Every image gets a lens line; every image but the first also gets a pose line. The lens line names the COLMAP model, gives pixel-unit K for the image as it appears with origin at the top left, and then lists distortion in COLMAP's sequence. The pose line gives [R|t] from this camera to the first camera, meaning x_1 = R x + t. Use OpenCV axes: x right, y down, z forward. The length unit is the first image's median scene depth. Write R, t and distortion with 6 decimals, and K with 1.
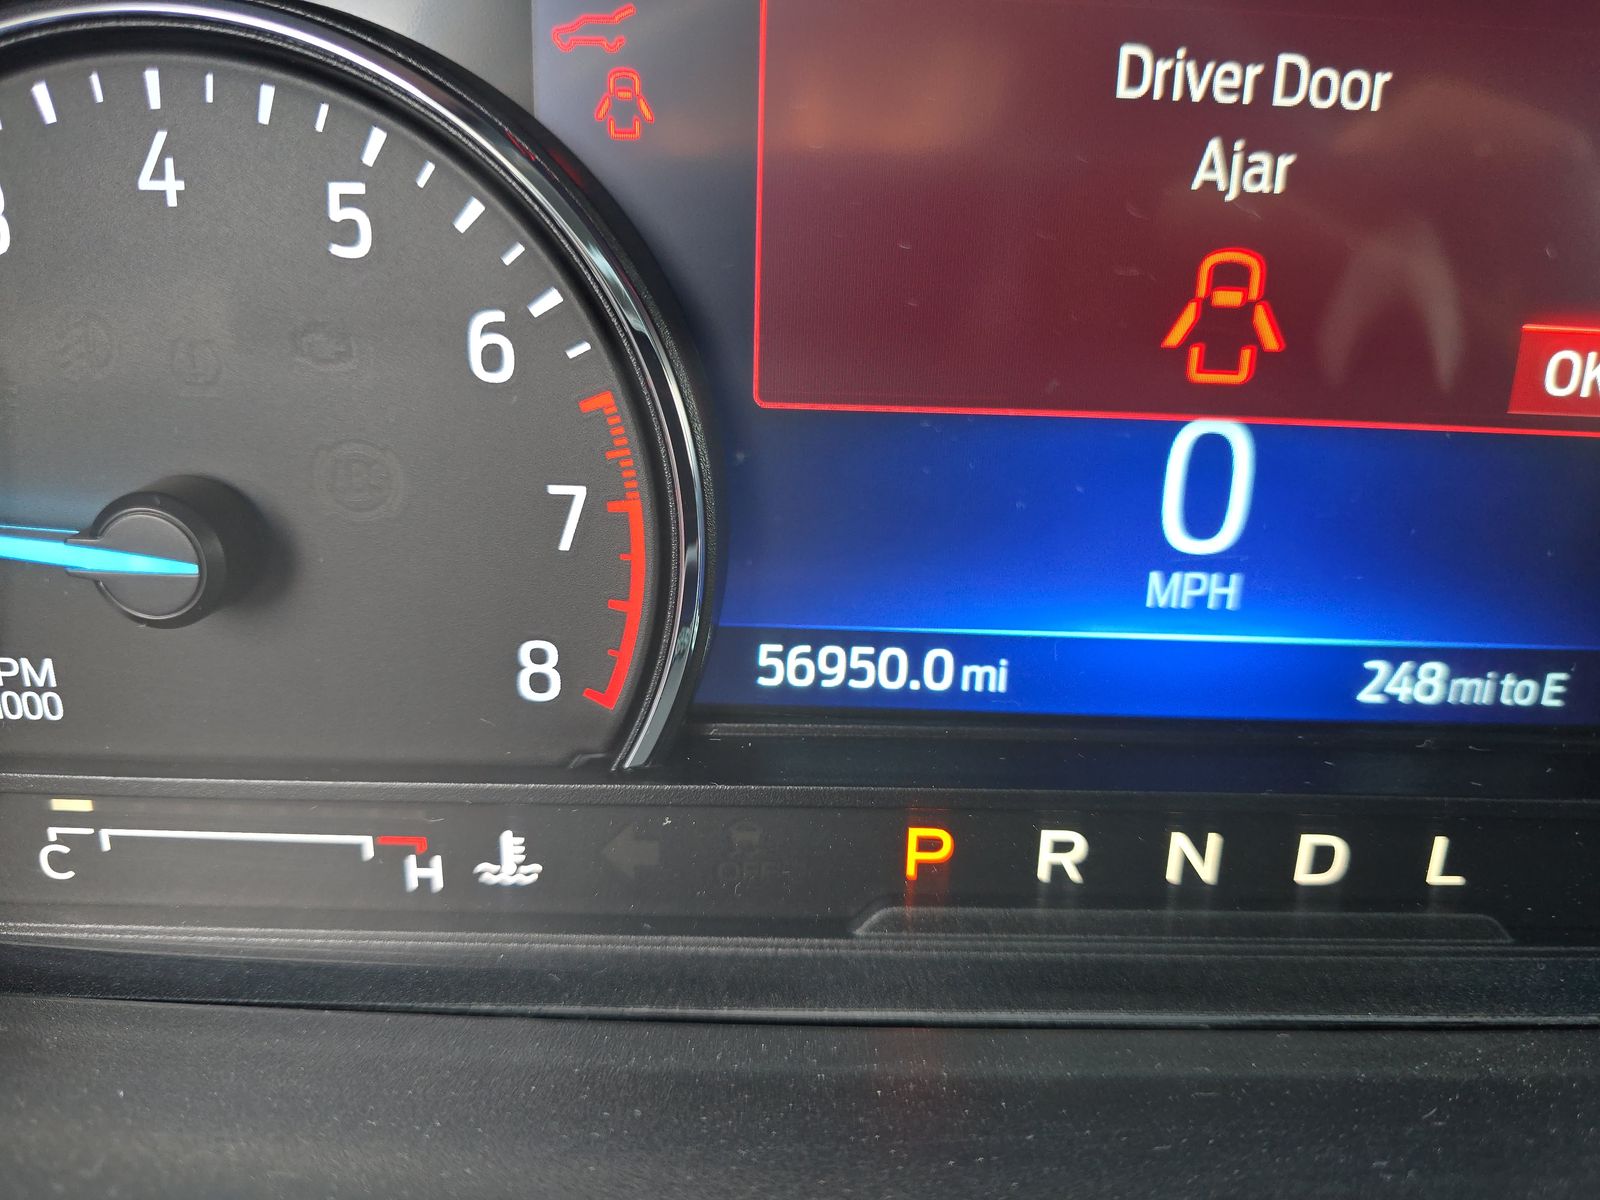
lens RADIAL K [[1058.1, 0, 800.0], [0, 1058.1, 600.0], [0, 0, 1]] dist [0.000516, -0.052643]
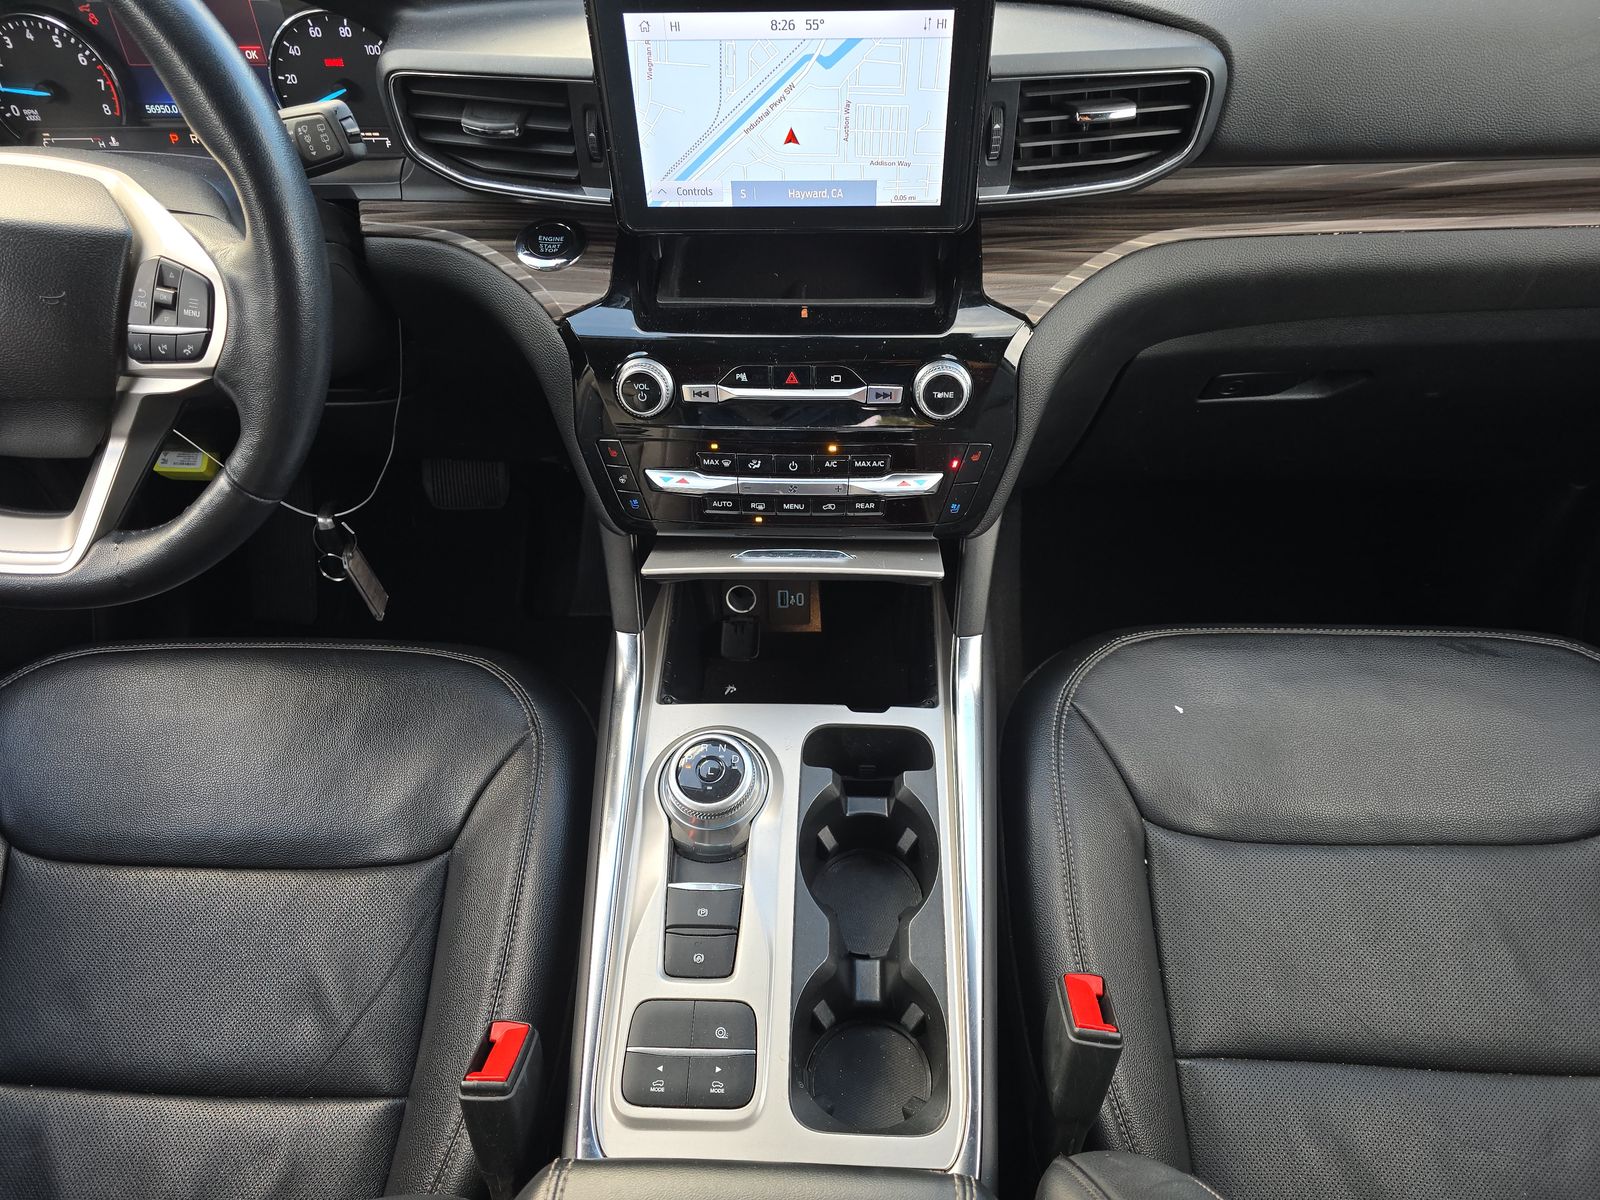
lens RADIAL K [[1113.4, 0, 800.0], [0, 1113.4, 600.0], [0, 0, 1]] dist [0.012490, -0.002798]
pose [[0.997741, -0.002257, -0.067136, 4.458861], [0.029135, 0.915077, 0.402225, 0.175503], [0.060527, -0.403273, 0.913076, -6.274539]]
